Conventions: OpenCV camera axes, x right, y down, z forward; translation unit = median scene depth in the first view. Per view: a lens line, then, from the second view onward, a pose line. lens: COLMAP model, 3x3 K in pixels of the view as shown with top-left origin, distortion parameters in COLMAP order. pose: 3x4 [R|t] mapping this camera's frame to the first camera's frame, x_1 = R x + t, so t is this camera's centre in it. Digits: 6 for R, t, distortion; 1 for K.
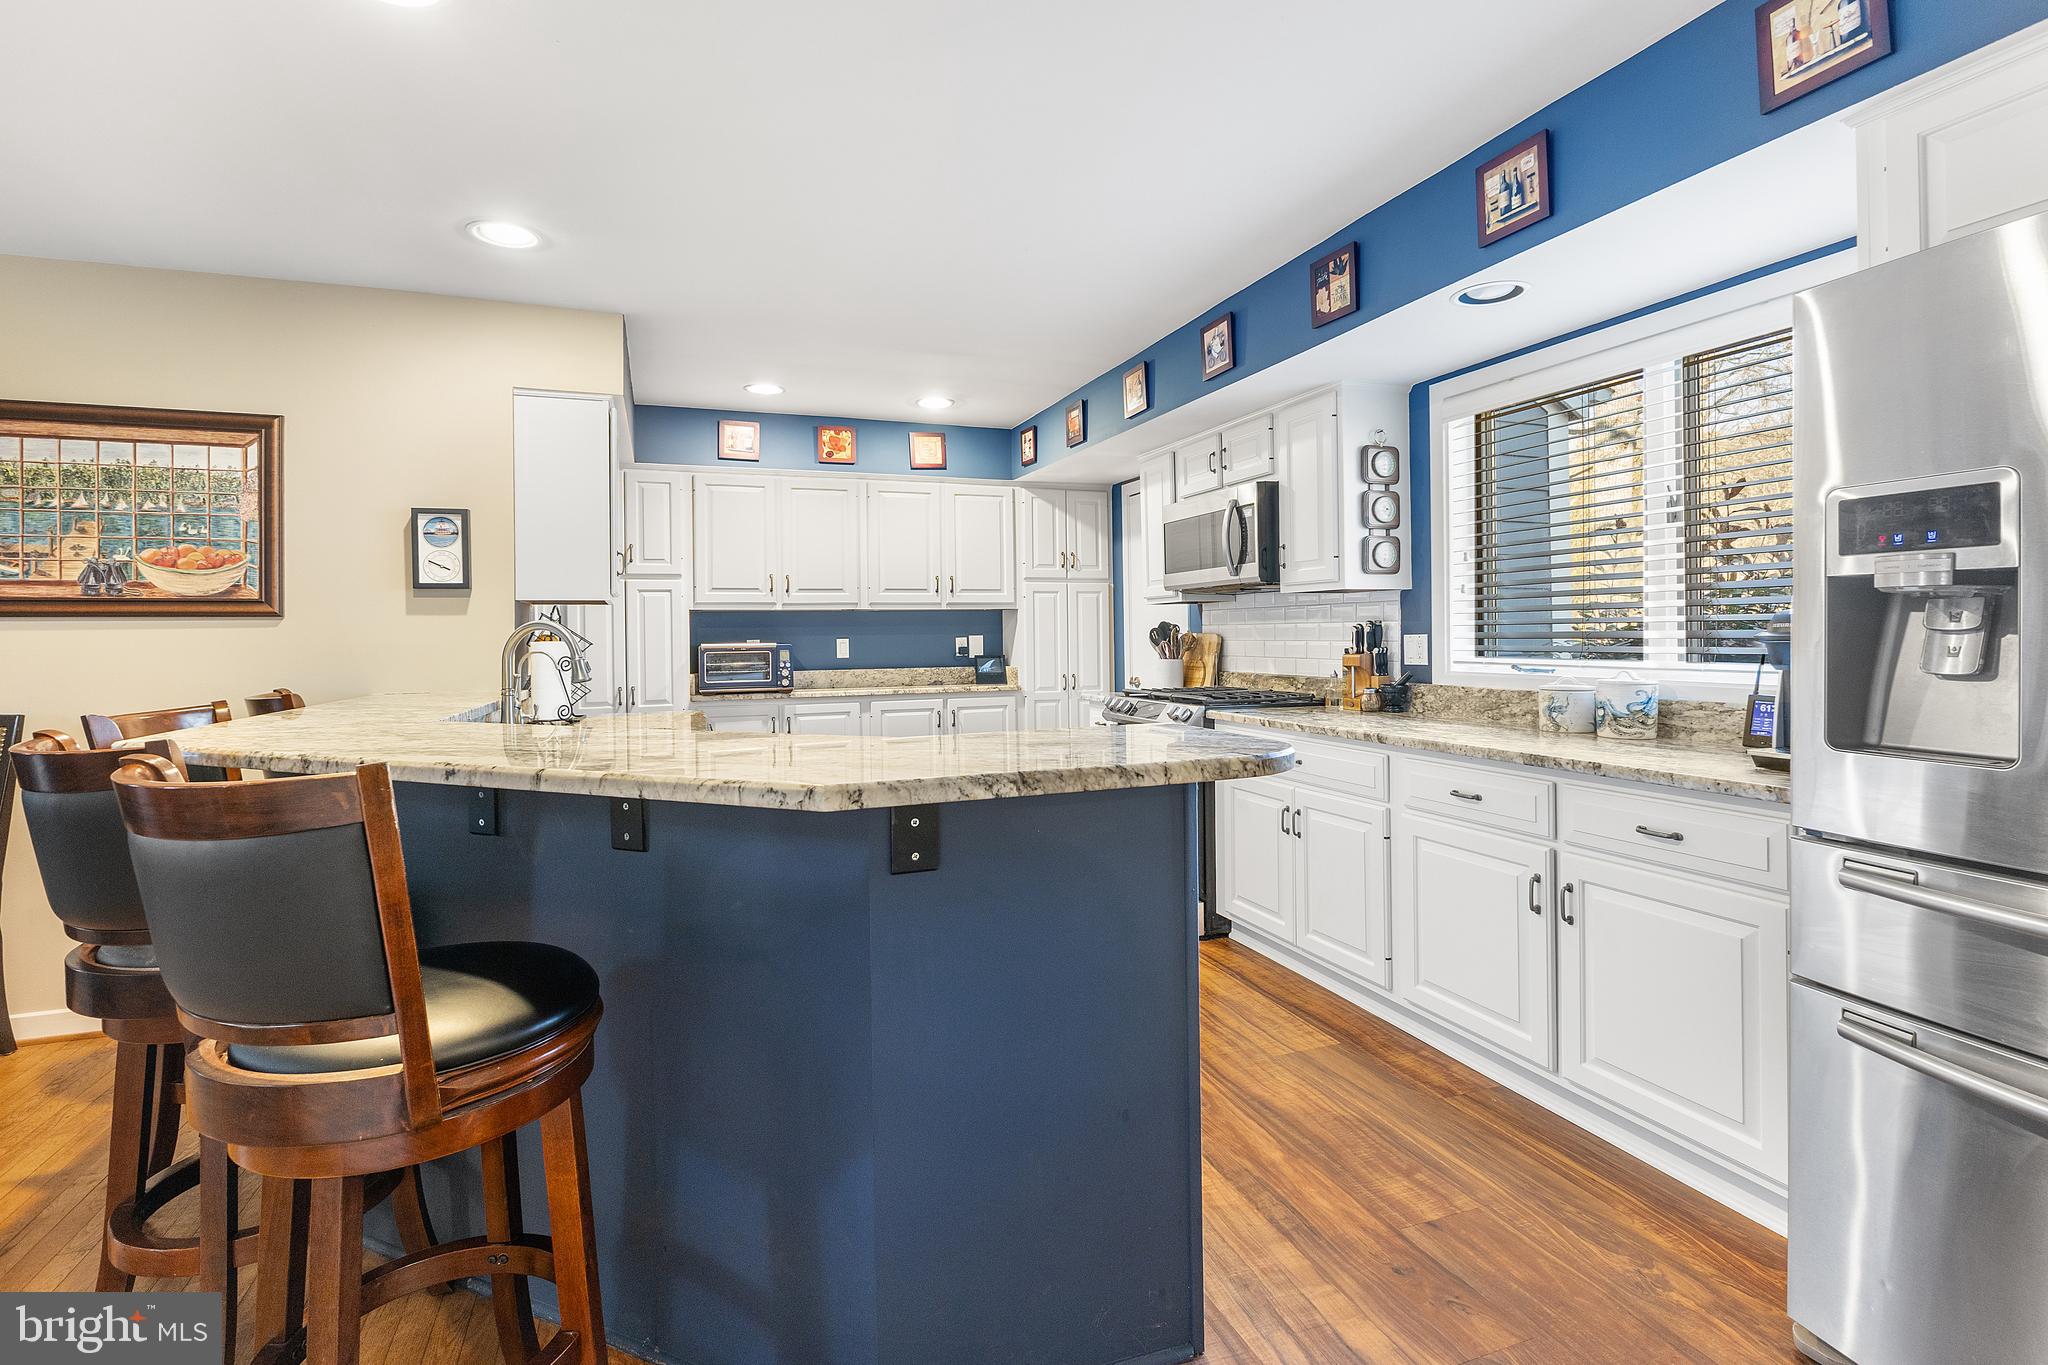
lens RADIAL K [[953.4, 0, 1015.2], [0, 953.4, 620.0], [0, 0, 1]] dist [-0.002328, -0.002348]
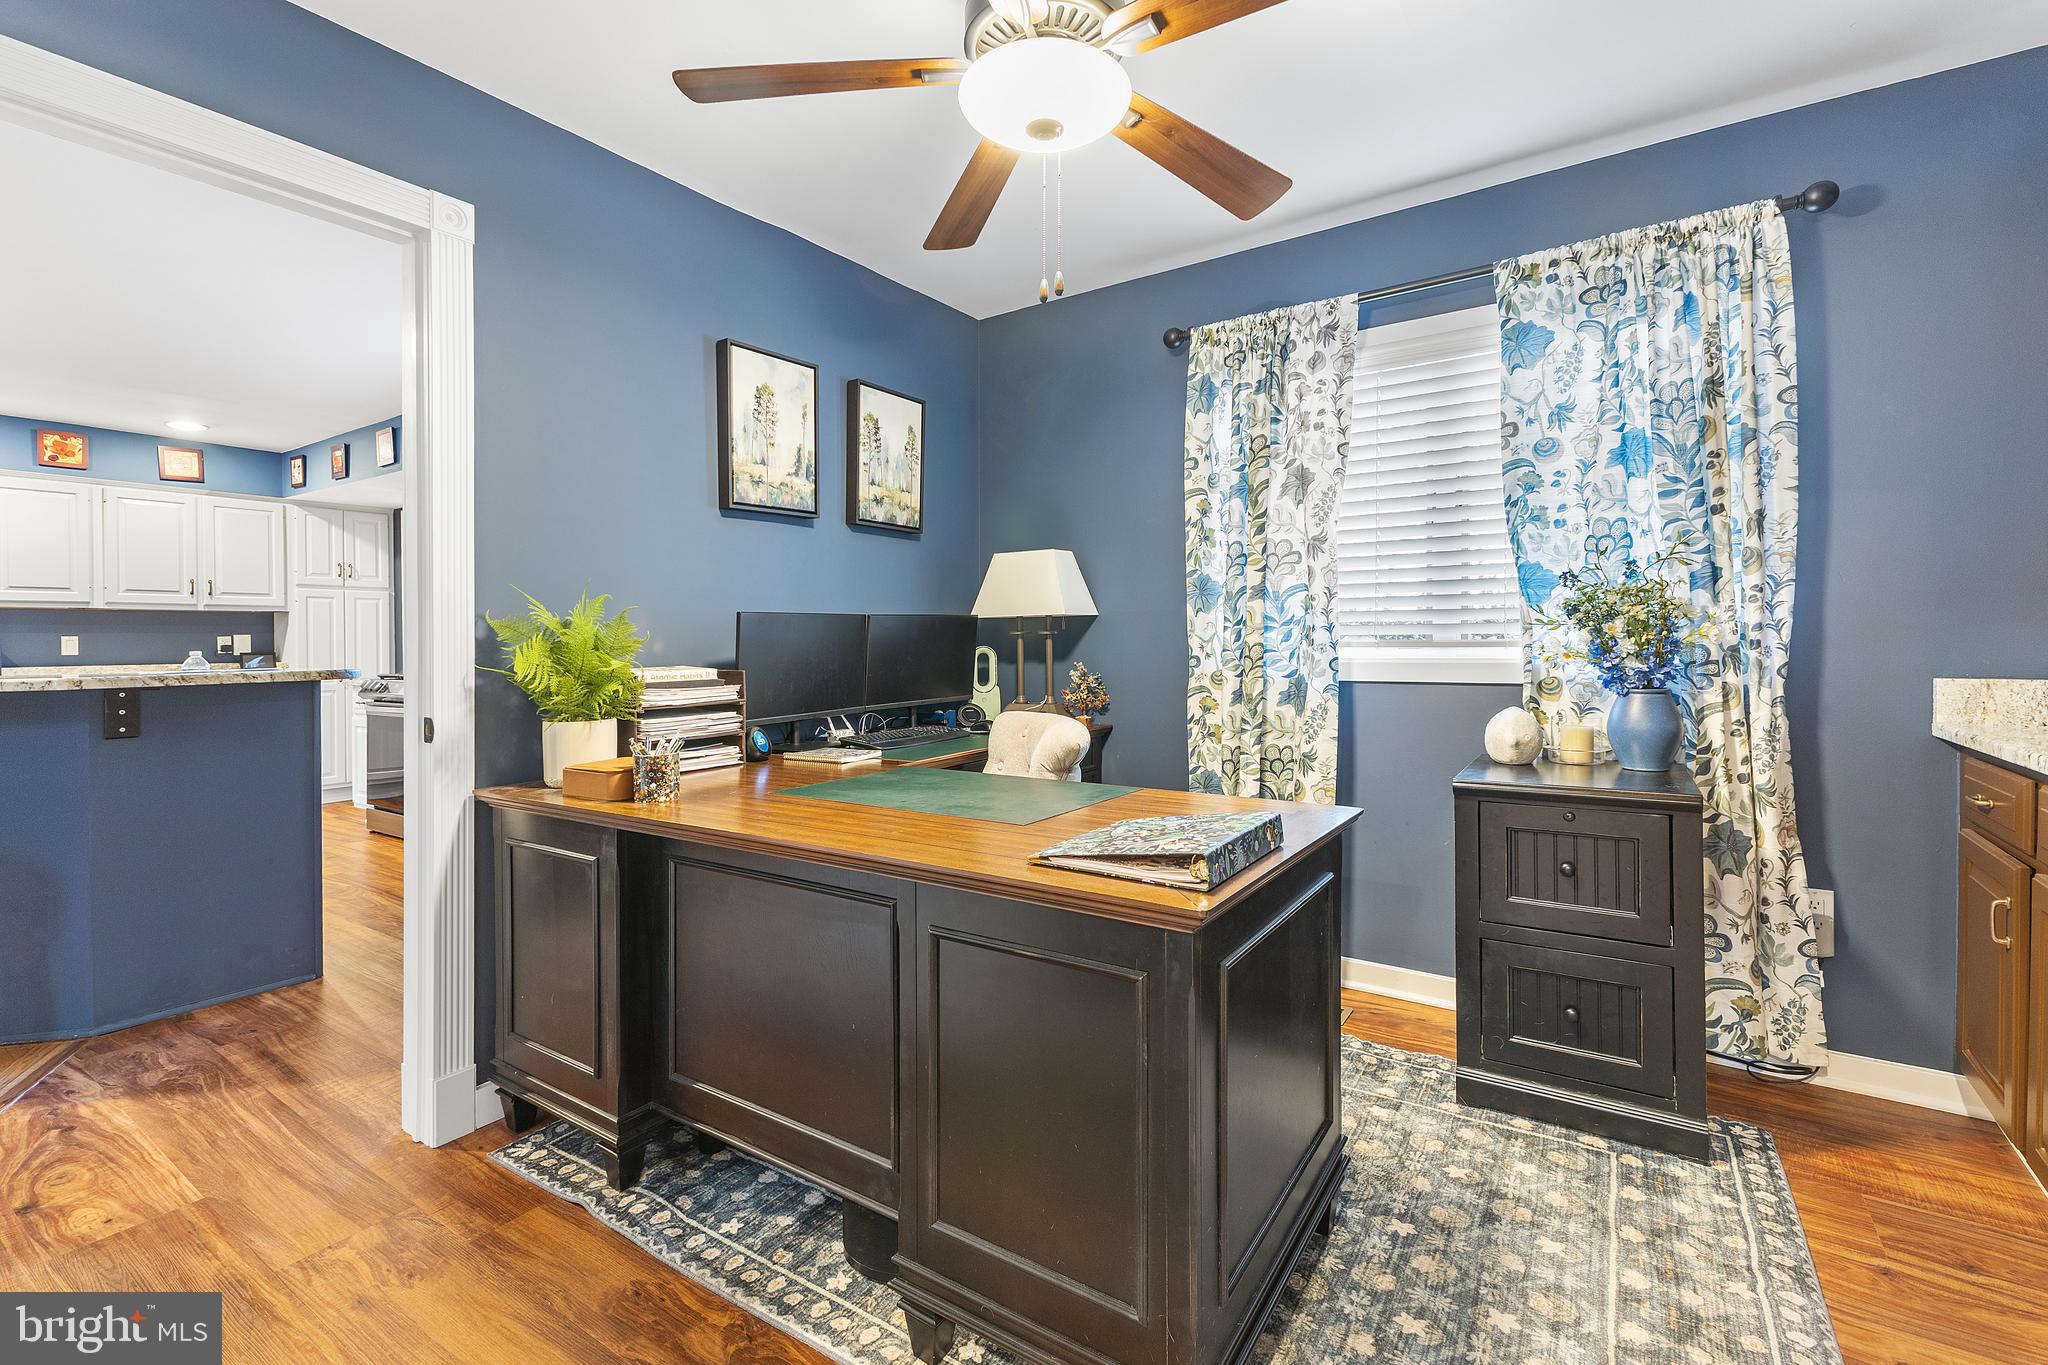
lens RADIAL K [[924.9, 0, 1008.6], [0, 924.9, 639.8], [0, 0, 1]] dist [0.011776, -0.001534]
pose [[0.820812, 0.003933, 0.571184, 0.103575], [-0.007768, 0.999961, 0.004277, 0.015220], [-0.571145, -0.007947, 0.820811, -0.568807]]
